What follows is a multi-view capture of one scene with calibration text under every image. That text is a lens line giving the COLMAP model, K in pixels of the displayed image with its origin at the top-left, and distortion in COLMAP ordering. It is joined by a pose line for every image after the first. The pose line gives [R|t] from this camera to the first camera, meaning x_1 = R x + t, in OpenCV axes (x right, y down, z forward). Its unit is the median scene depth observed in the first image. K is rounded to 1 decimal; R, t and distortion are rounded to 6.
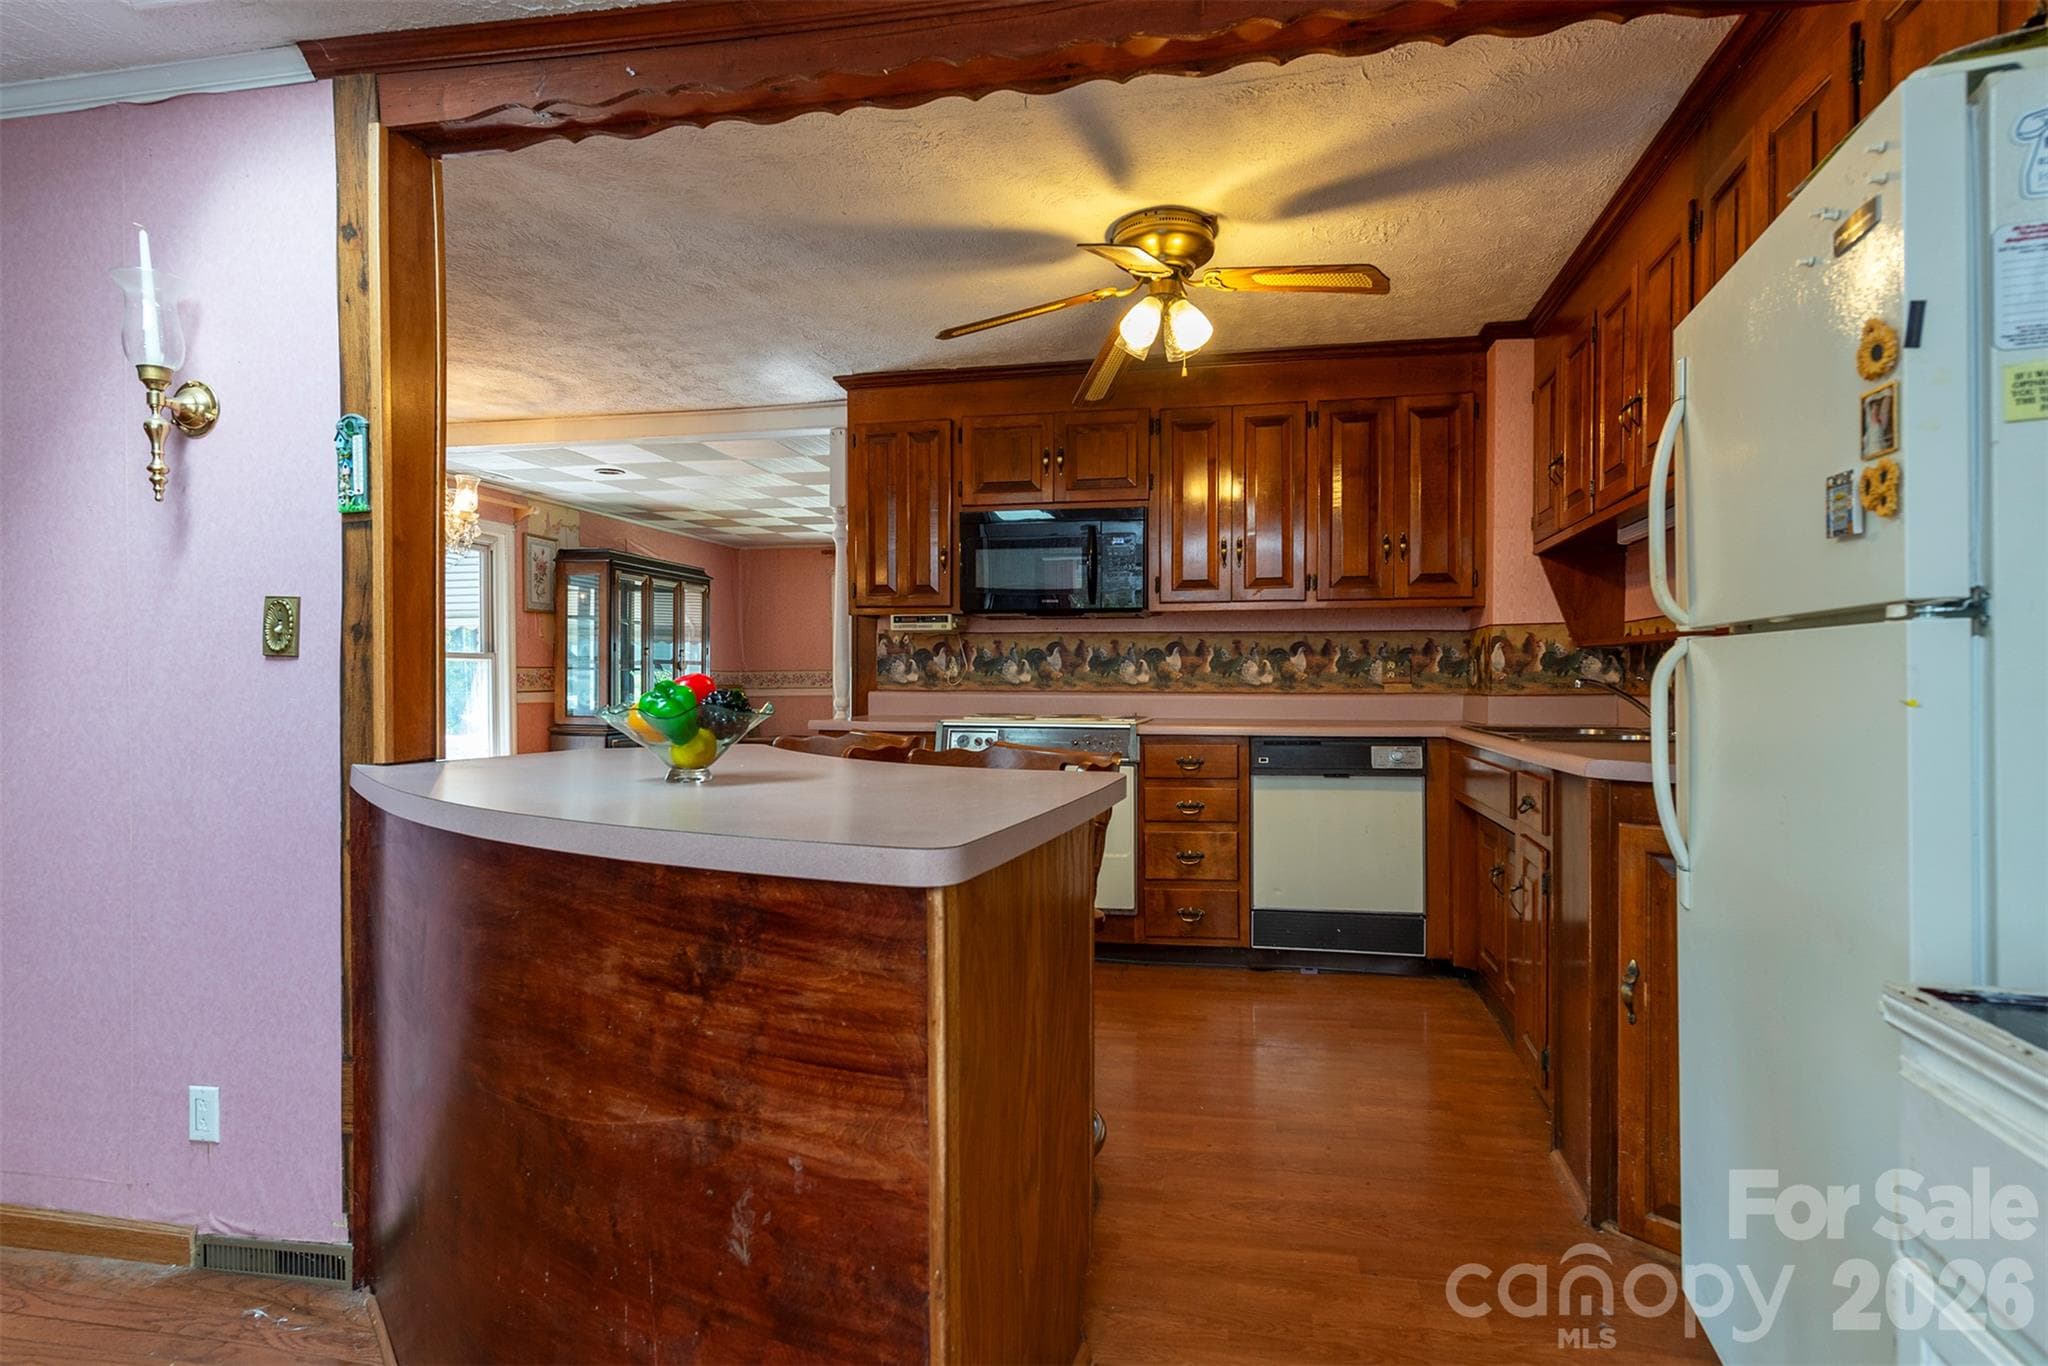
lens RADIAL K [[1185.4, 0, 1023.1], [0, 1185.4, 694.0], [0, 0, 1]] dist [0.030926, -0.034071]
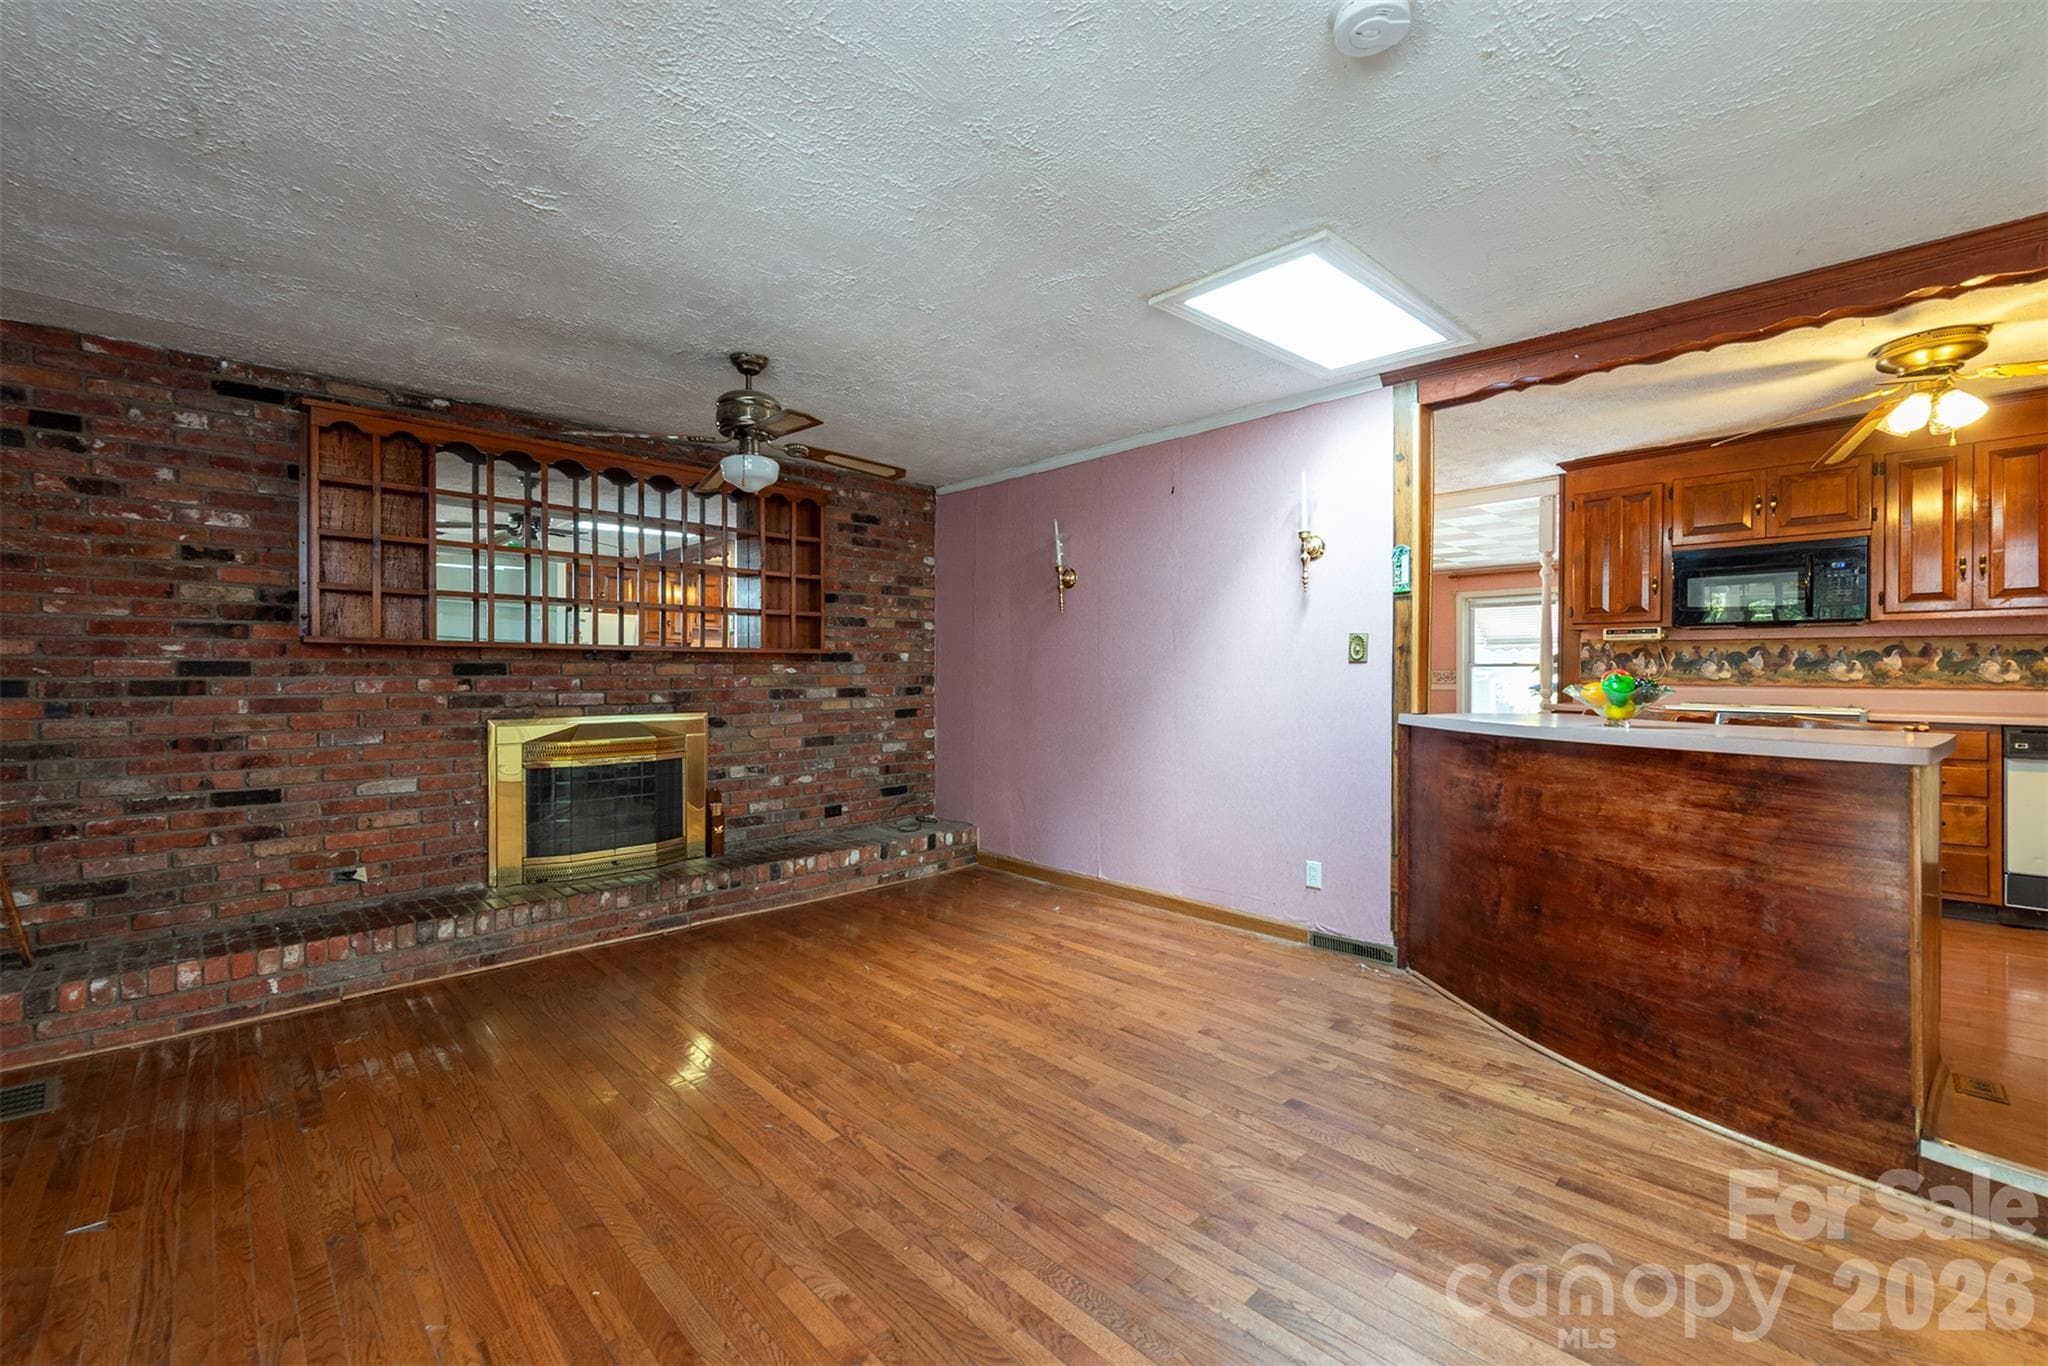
lens RADIAL K [[864.9, 0, 984.8], [0, 864.9, 675.3], [0, 0, 1]] dist [0.001261, -0.002483]
pose [[0.803534, 0.004296, -0.595243, -0.102830], [-0.012580, 0.999873, -0.009765, 0.006707], [0.595126, 0.015334, 0.803486, -0.264803]]
